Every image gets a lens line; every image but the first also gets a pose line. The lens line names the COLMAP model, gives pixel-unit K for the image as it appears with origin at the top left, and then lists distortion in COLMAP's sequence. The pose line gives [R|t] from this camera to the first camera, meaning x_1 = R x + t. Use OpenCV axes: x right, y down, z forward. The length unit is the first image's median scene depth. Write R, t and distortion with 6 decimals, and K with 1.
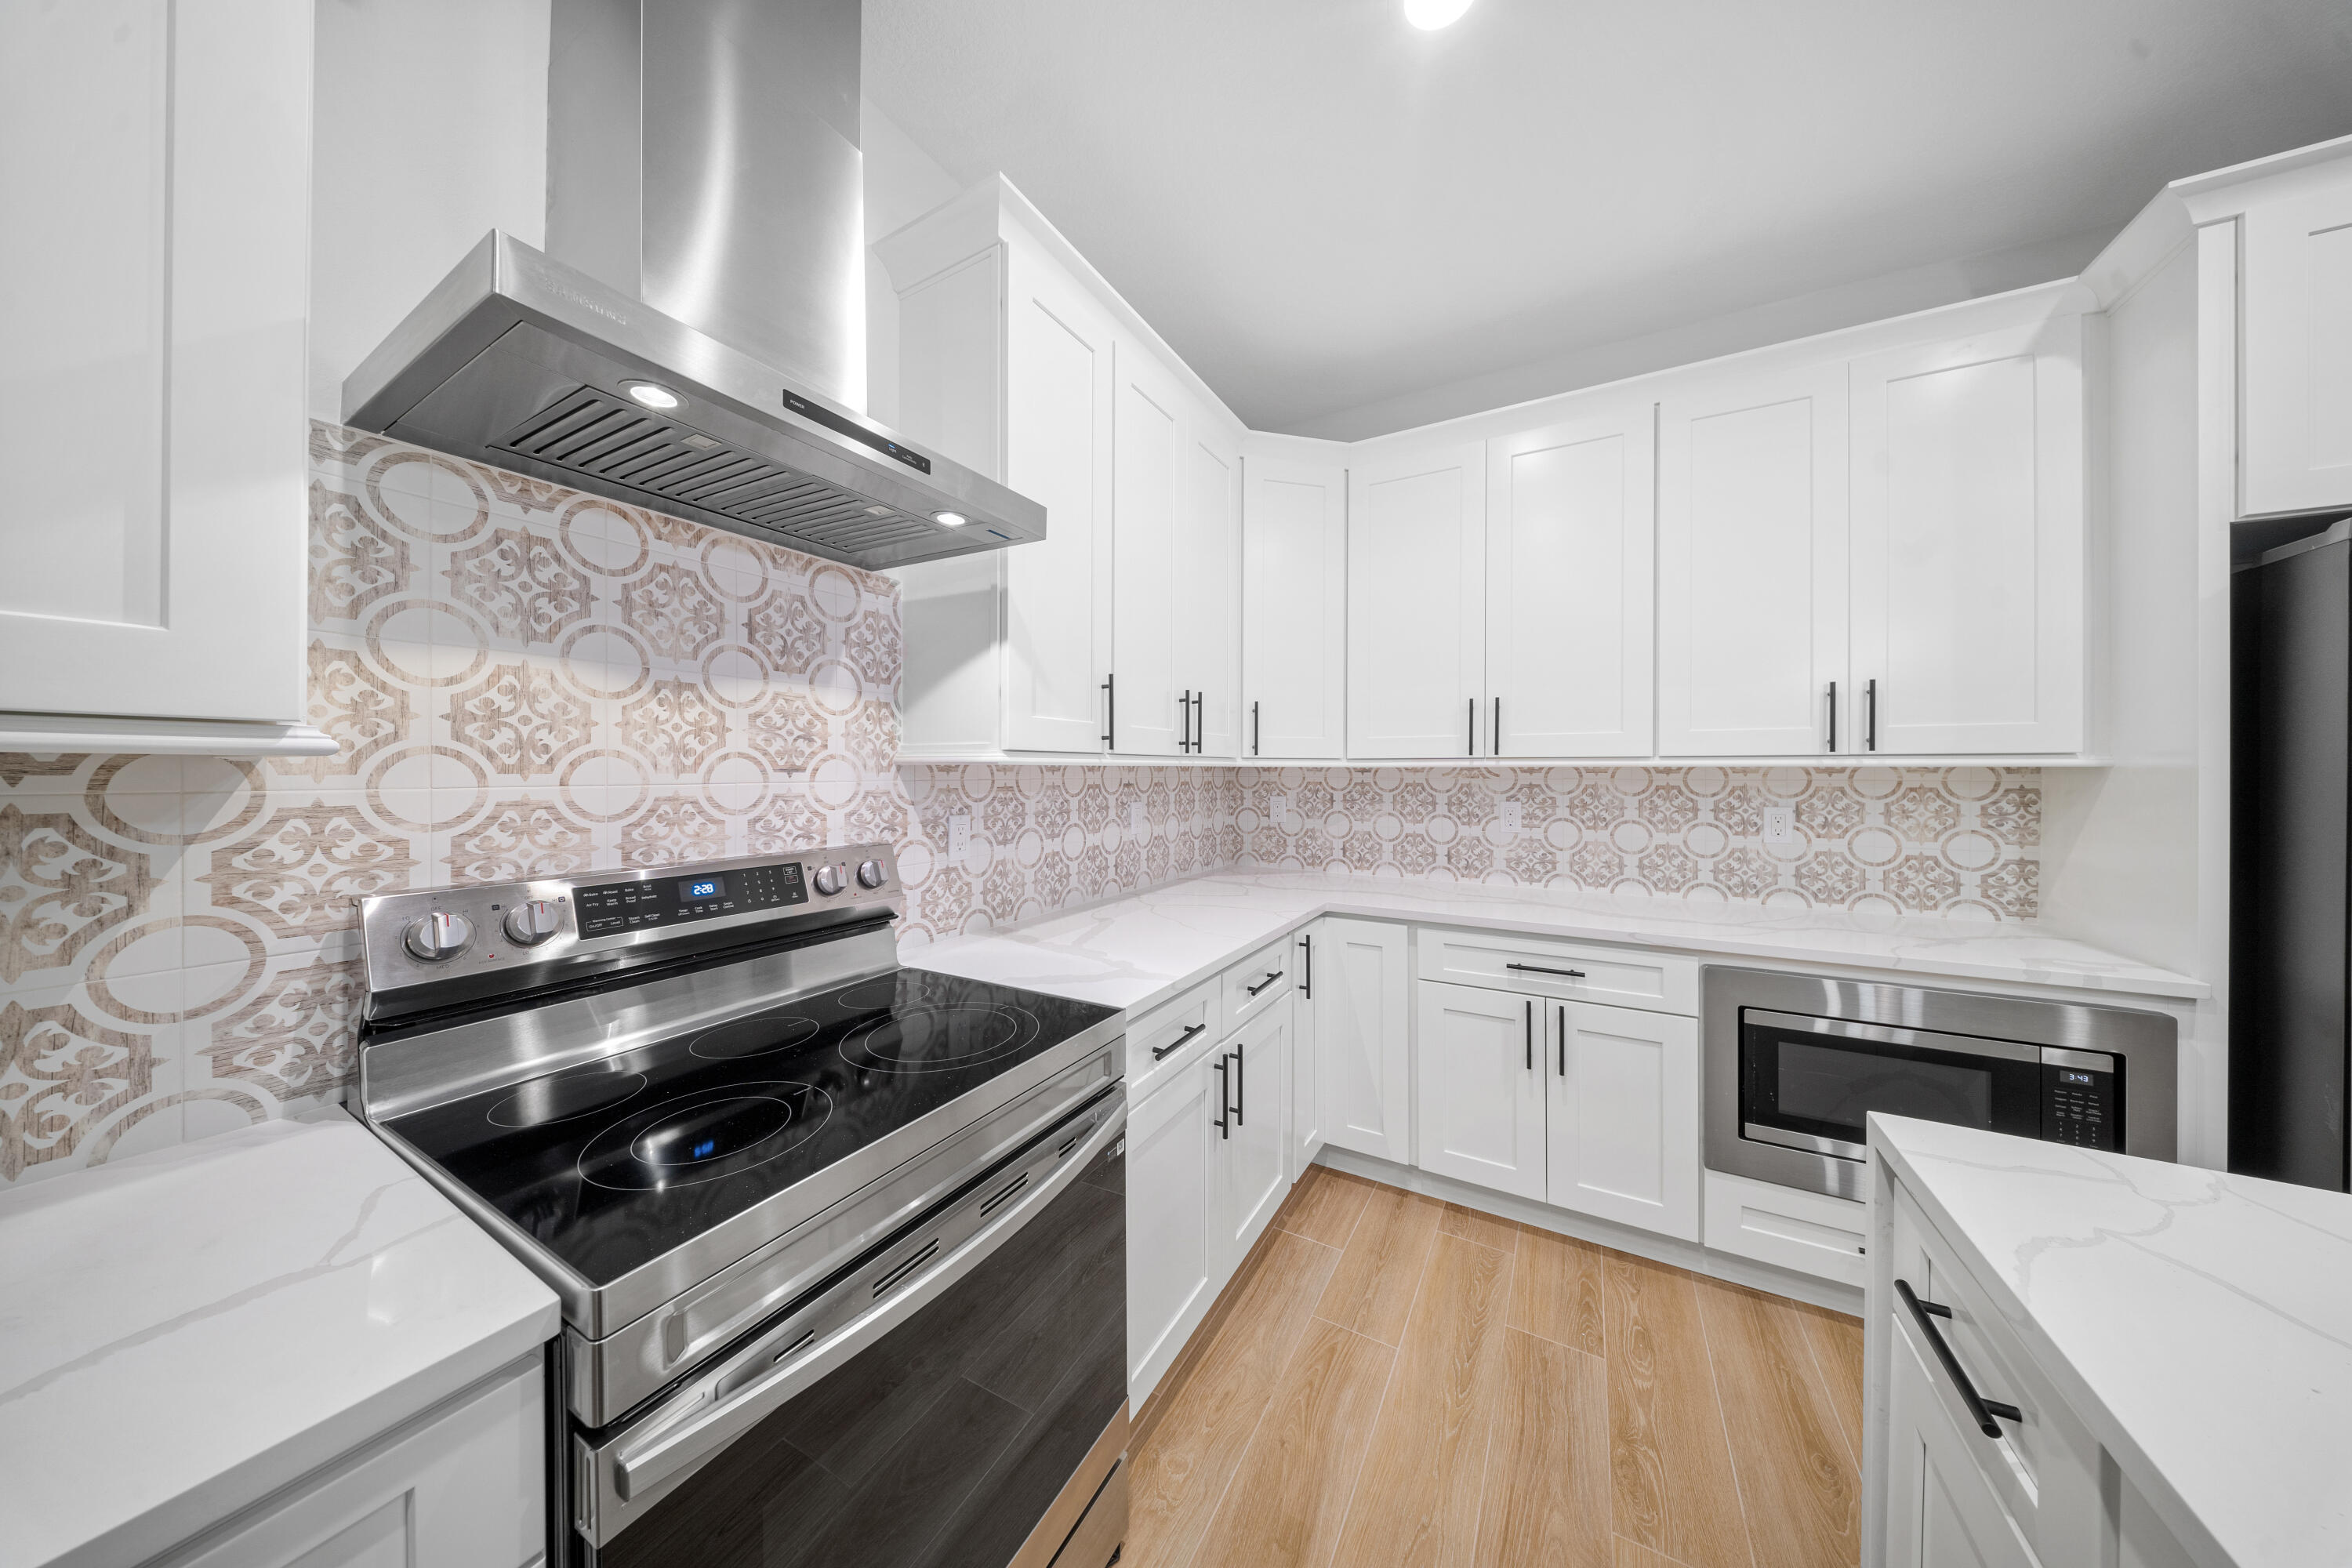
lens RADIAL K [[710.4, 0, 1151.9], [0, 710.4, 771.5], [0, 0, 1]] dist [0.001490, -0.001560]
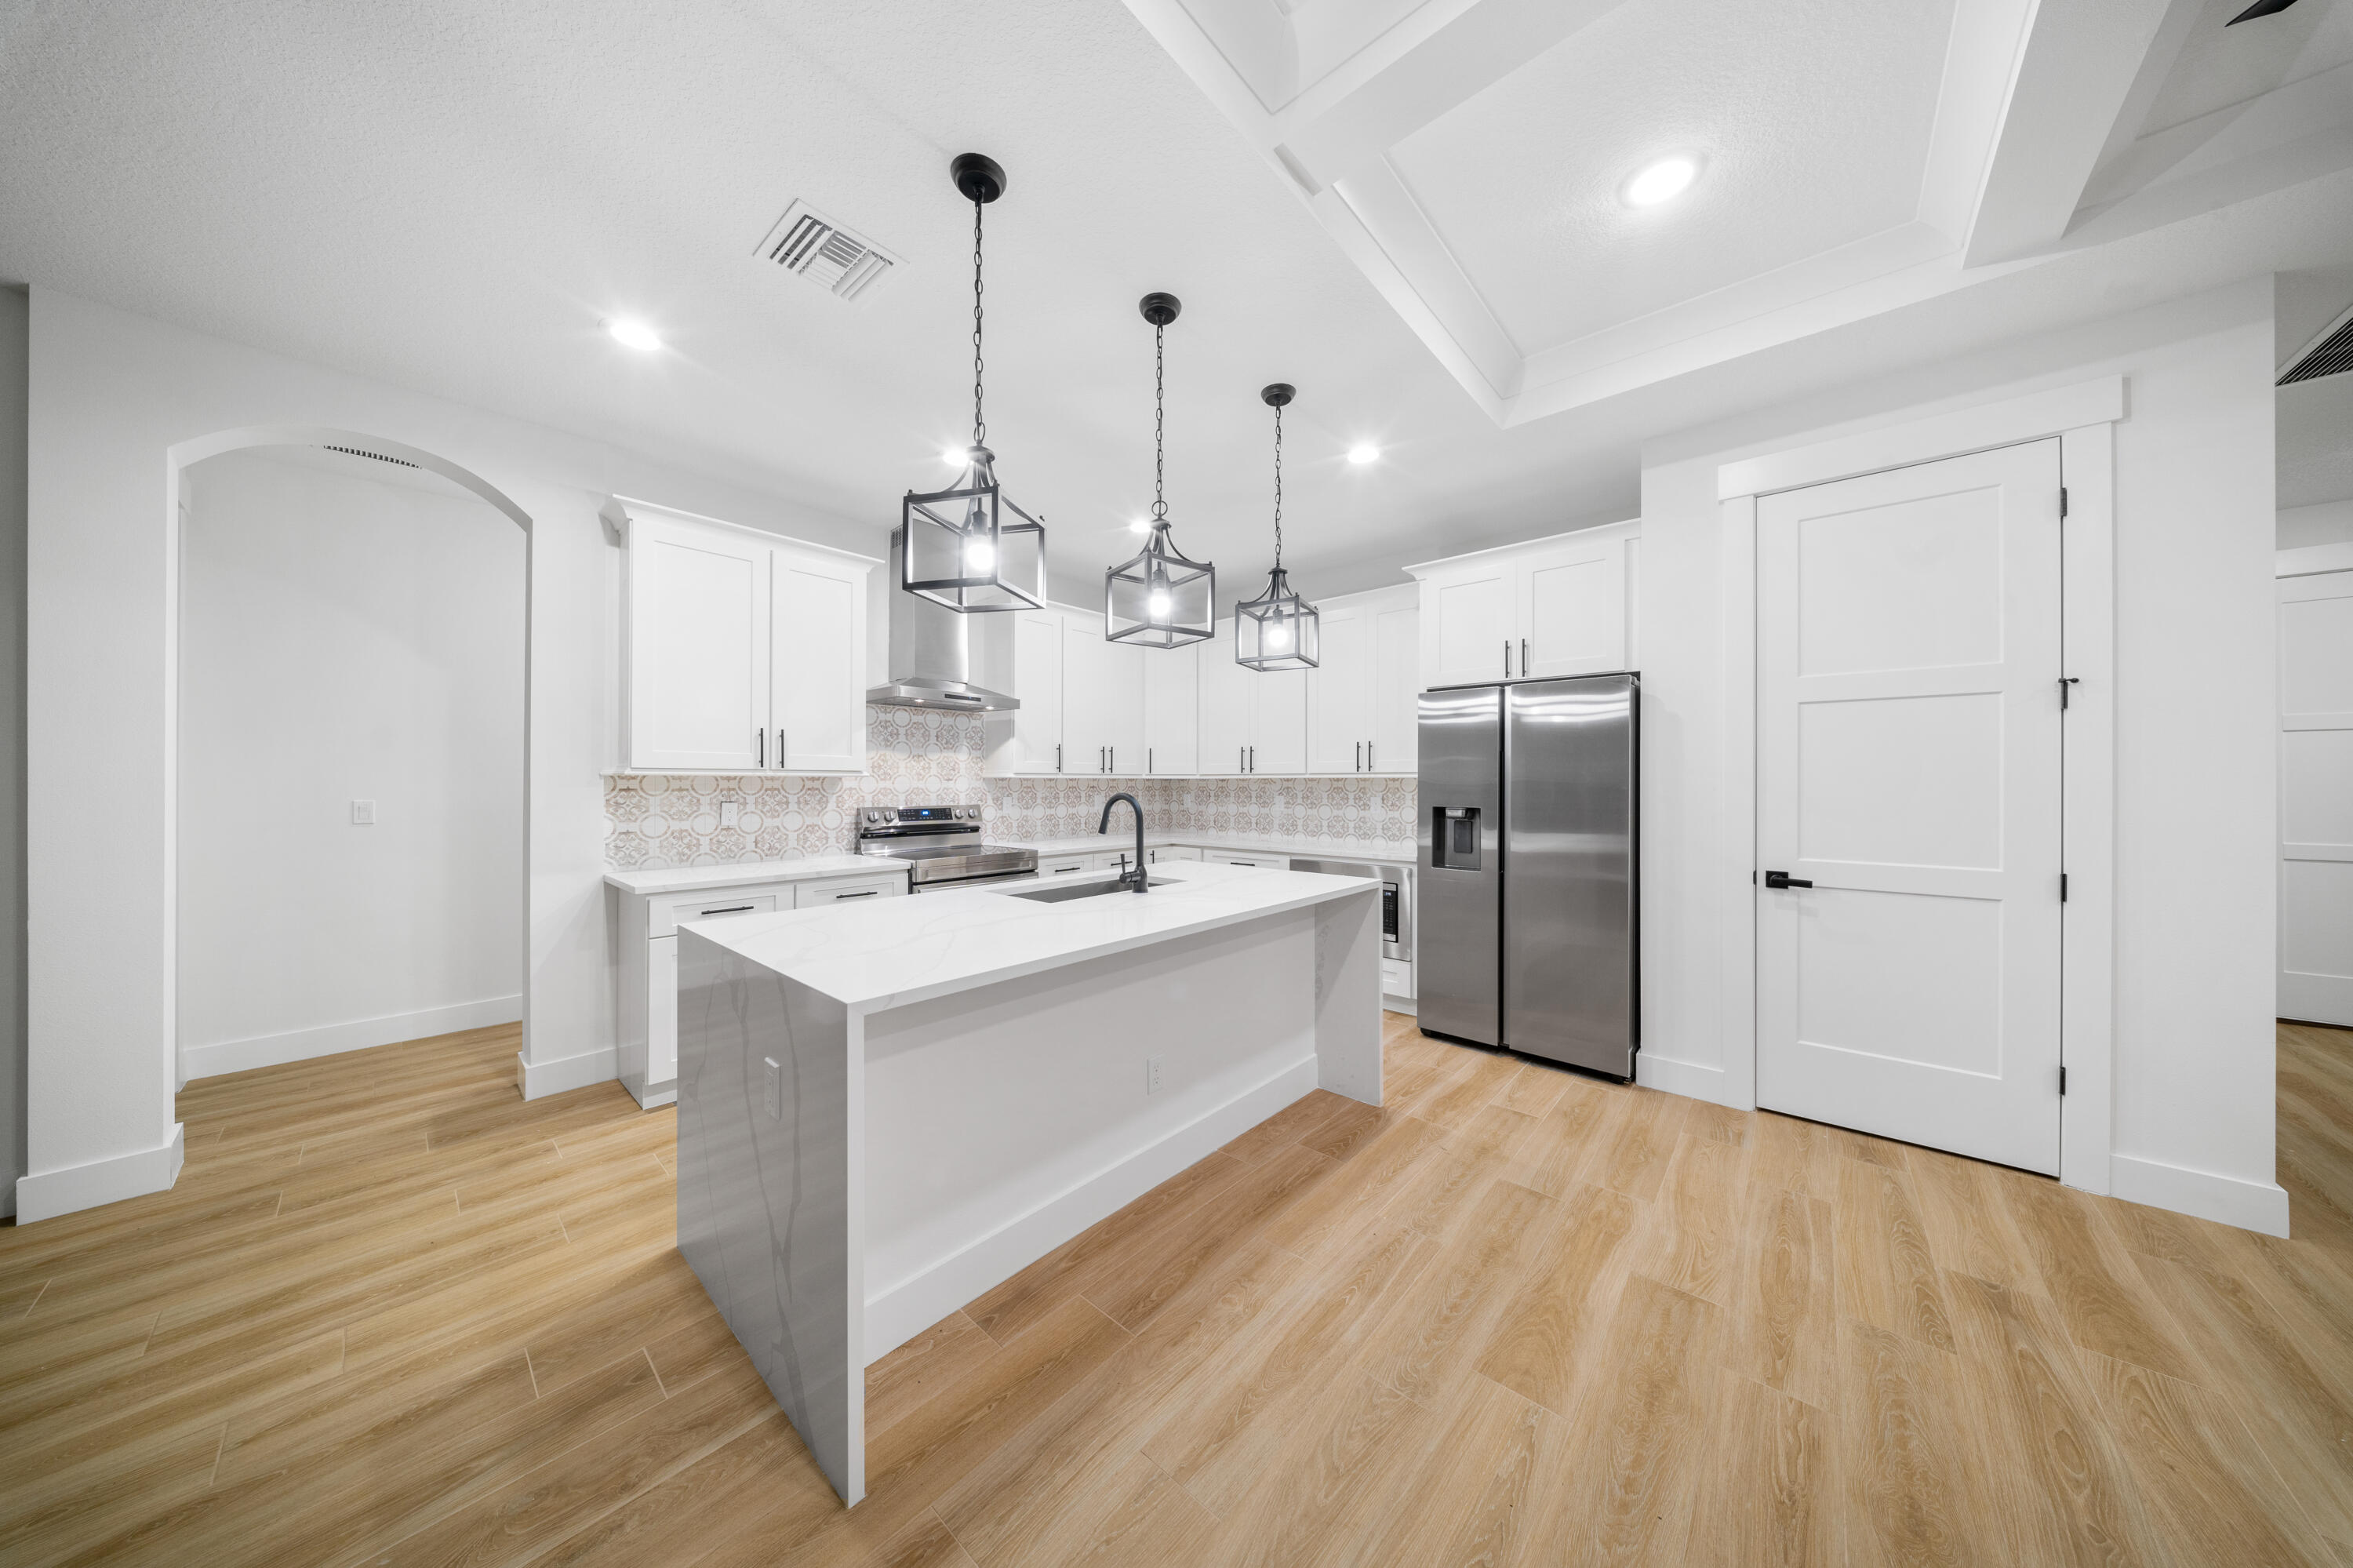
lens RADIAL K [[710.8, 0, 1171.8], [0, 710.8, 776.2], [0, 0, 1]] dist [0.001490, -0.001560]
pose [[0.984366, -0.001835, -0.176124, 0.724736], [0.000008, 0.999946, -0.010374, 0.010118], [0.176134, 0.010210, 0.984313, -1.367885]]
